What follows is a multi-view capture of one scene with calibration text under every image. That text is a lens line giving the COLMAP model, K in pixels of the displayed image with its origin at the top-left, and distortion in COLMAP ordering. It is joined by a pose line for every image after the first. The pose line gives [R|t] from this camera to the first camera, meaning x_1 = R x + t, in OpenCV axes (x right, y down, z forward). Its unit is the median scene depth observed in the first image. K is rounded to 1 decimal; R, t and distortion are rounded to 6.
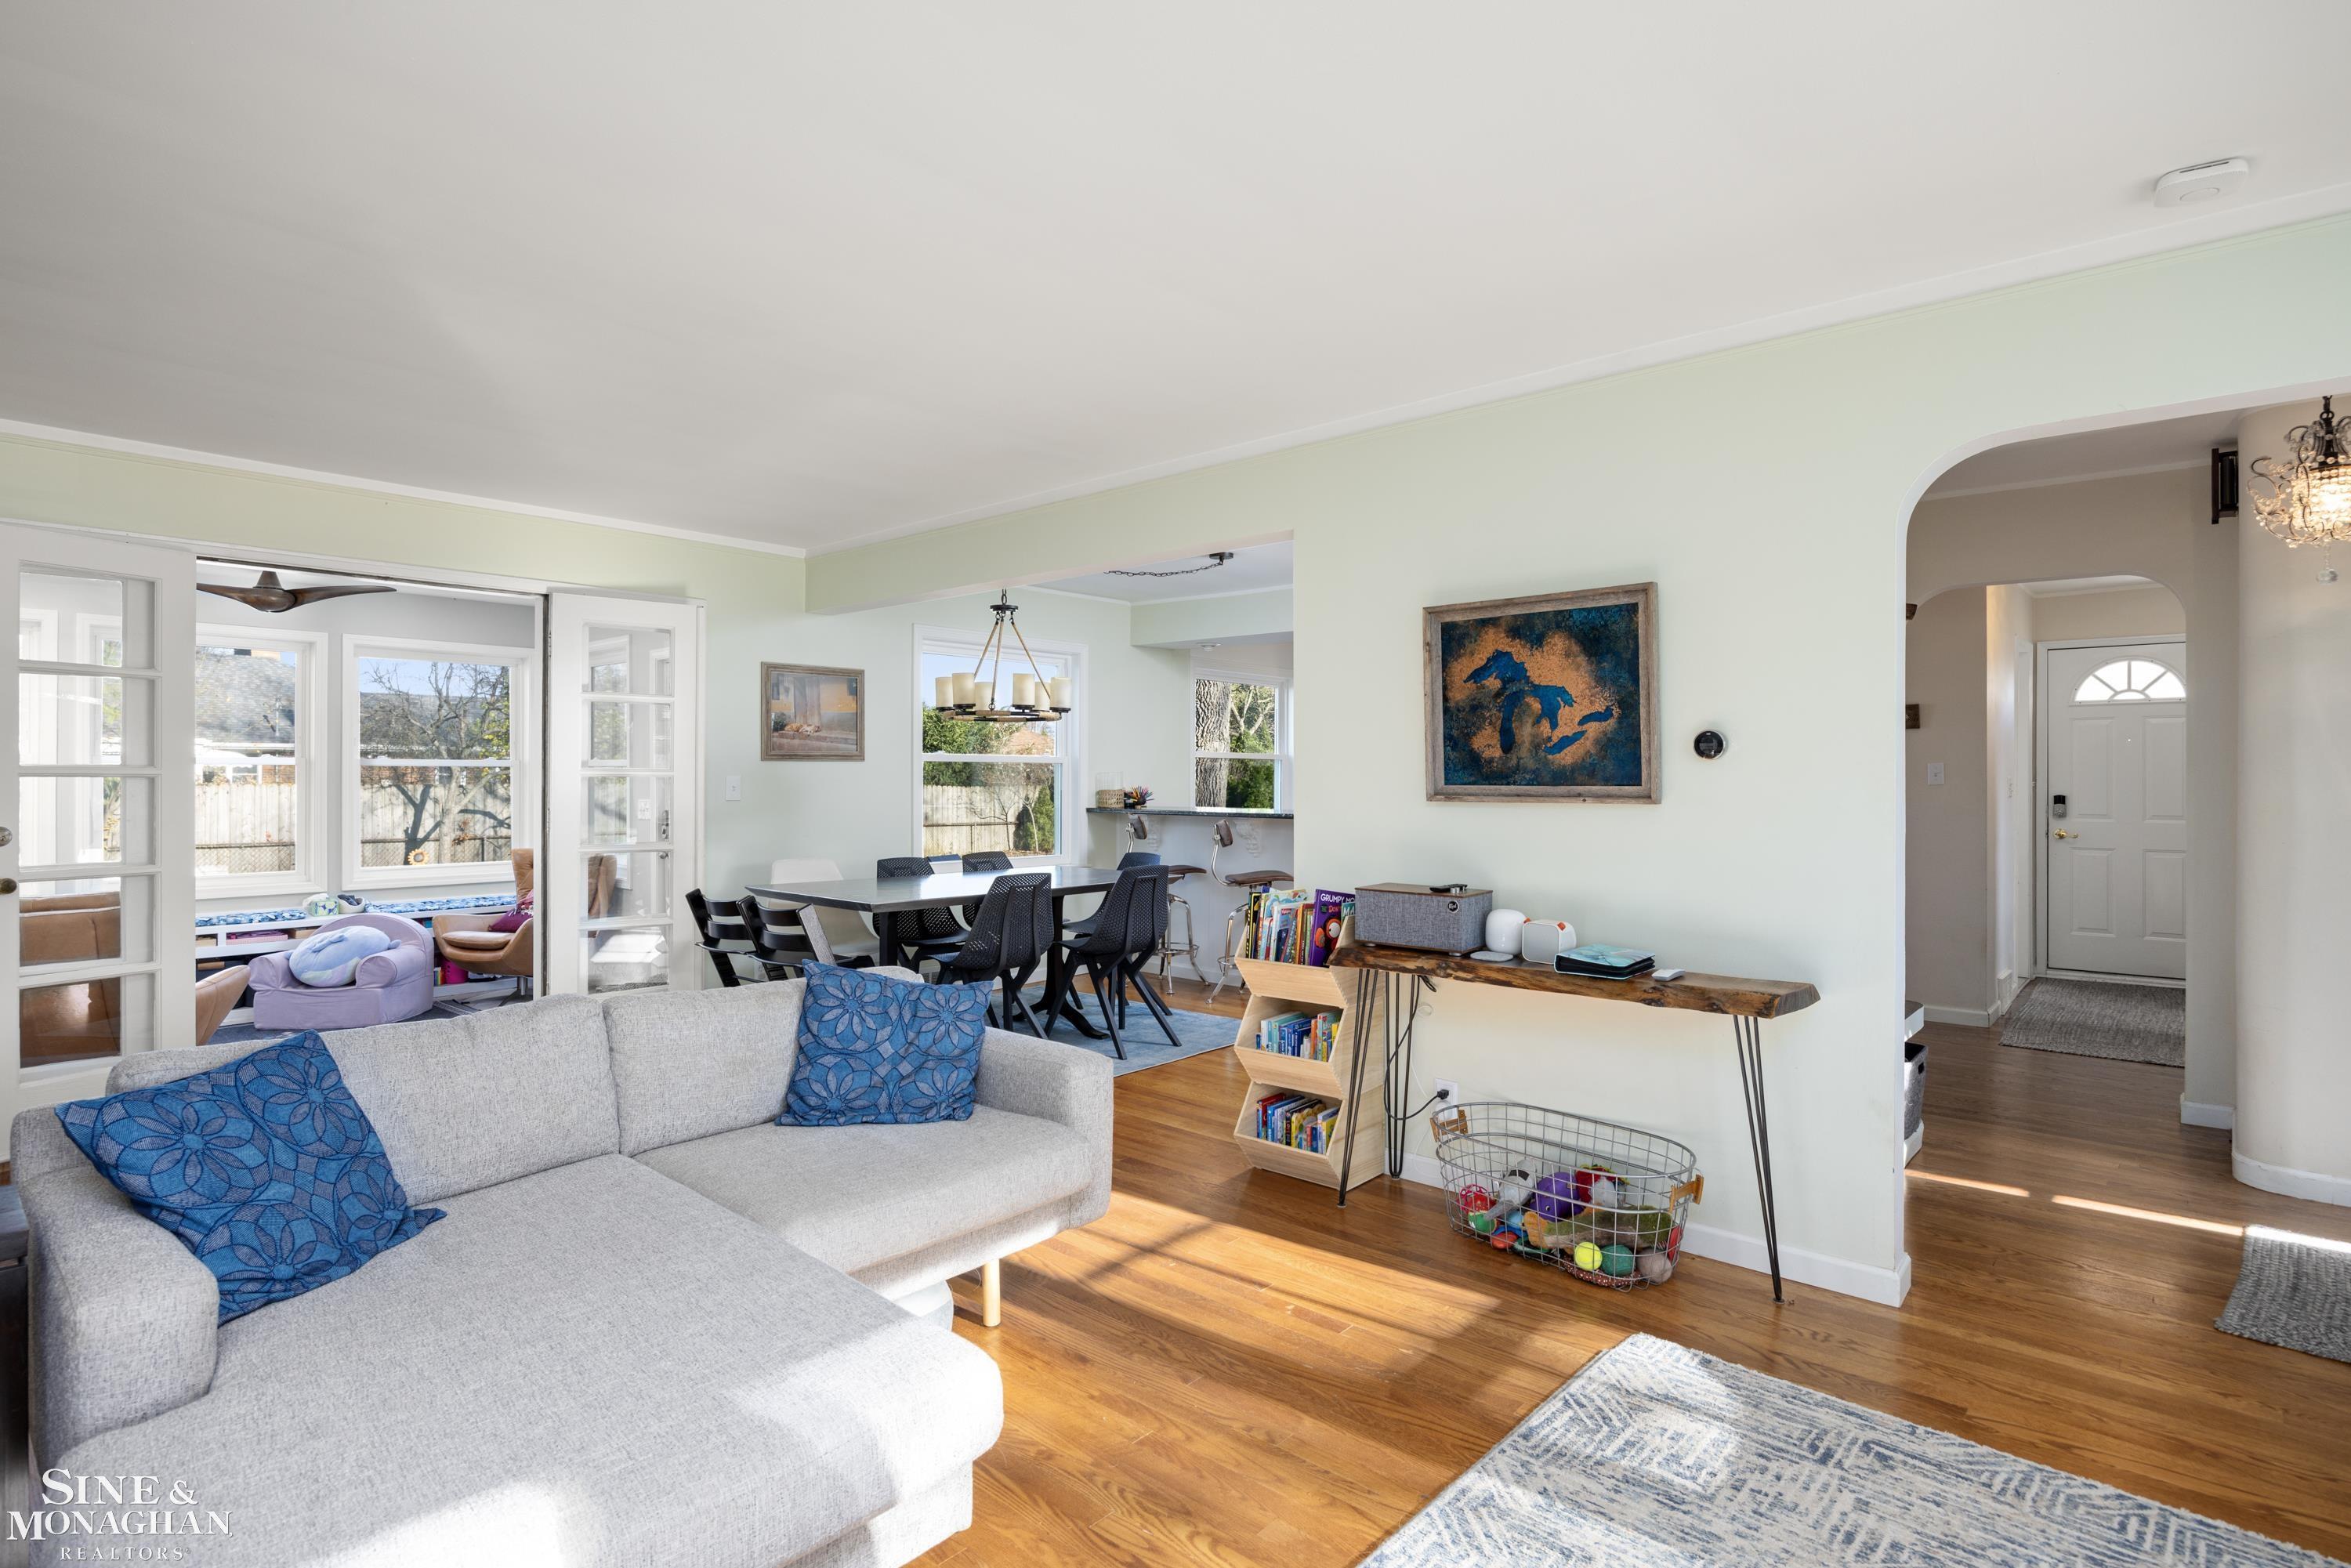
lens RADIAL K [[1177.7, 0, 1174.1], [0, 1177.7, 778.3], [0, 0, 1]] dist [-0.011309, -0.000735]
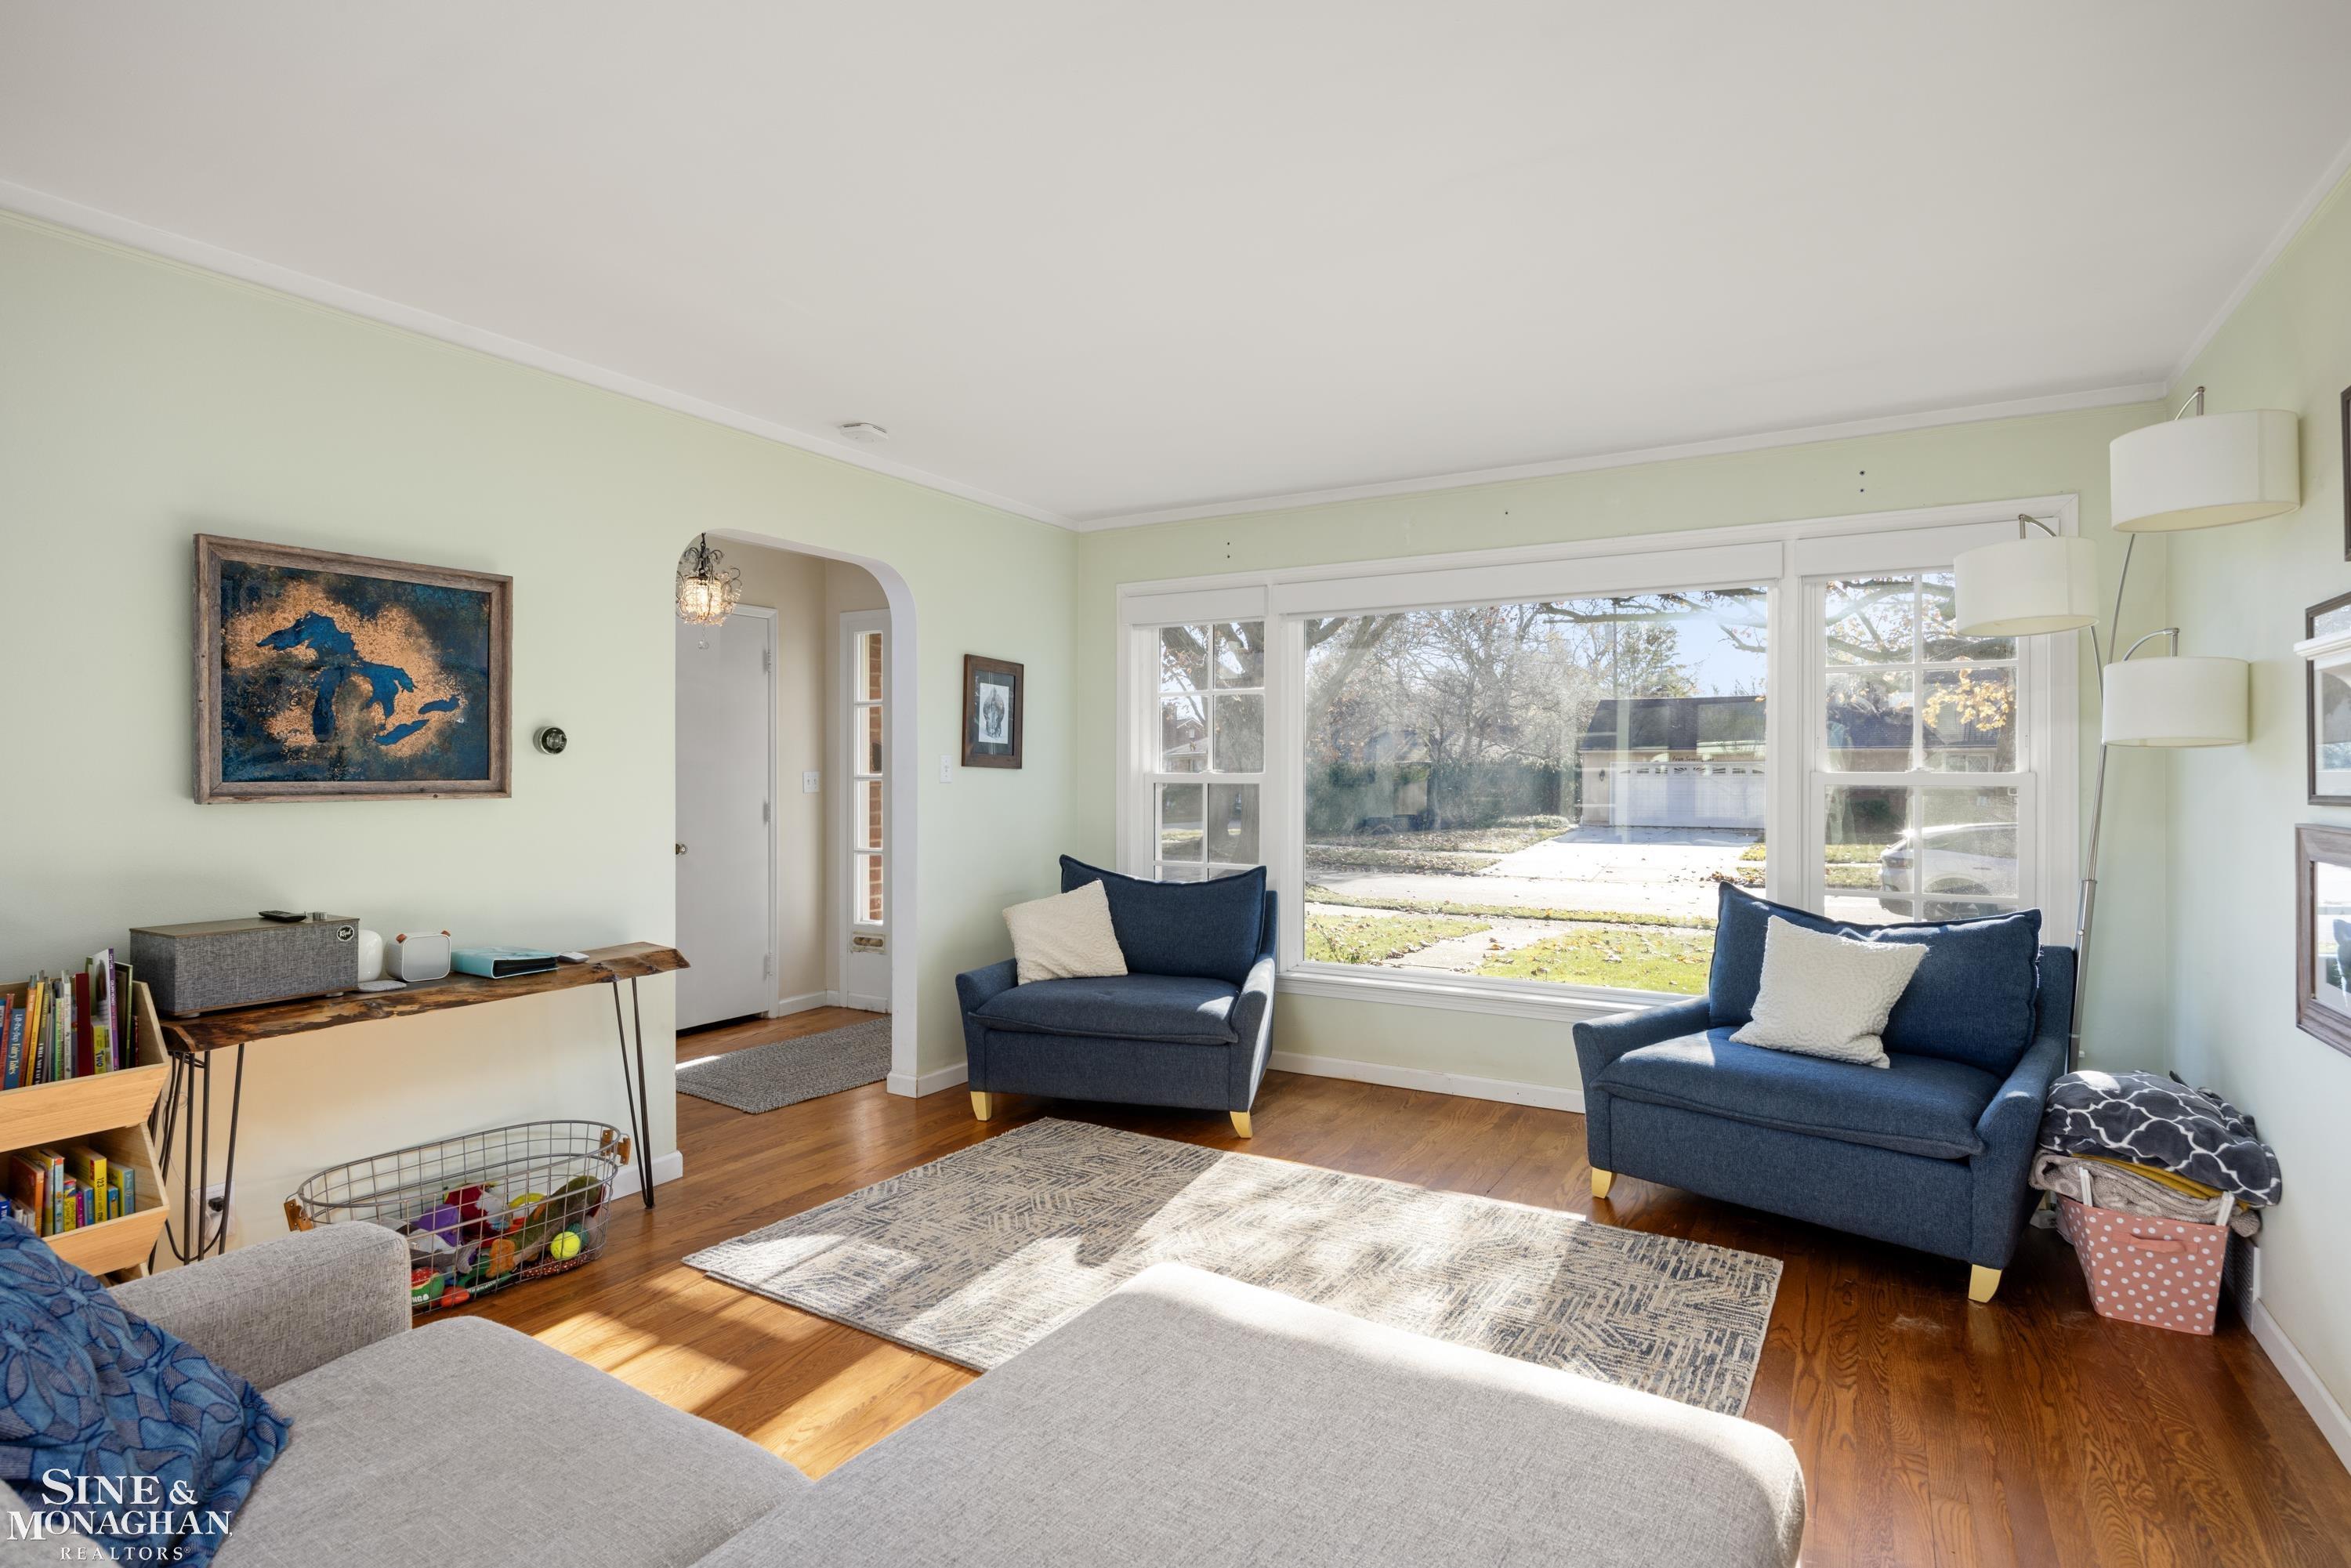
lens RADIAL K [[1177.7, 0, 1174.1], [0, 1177.7, 778.3], [0, 0, 1]] dist [-0.011309, -0.000735]
pose [[-0.204220, -0.006032, 0.978906, -0.653467], [0.000884, 0.999979, 0.006347, -0.000482], [-0.978925, 0.002162, -0.204211, 0.614160]]
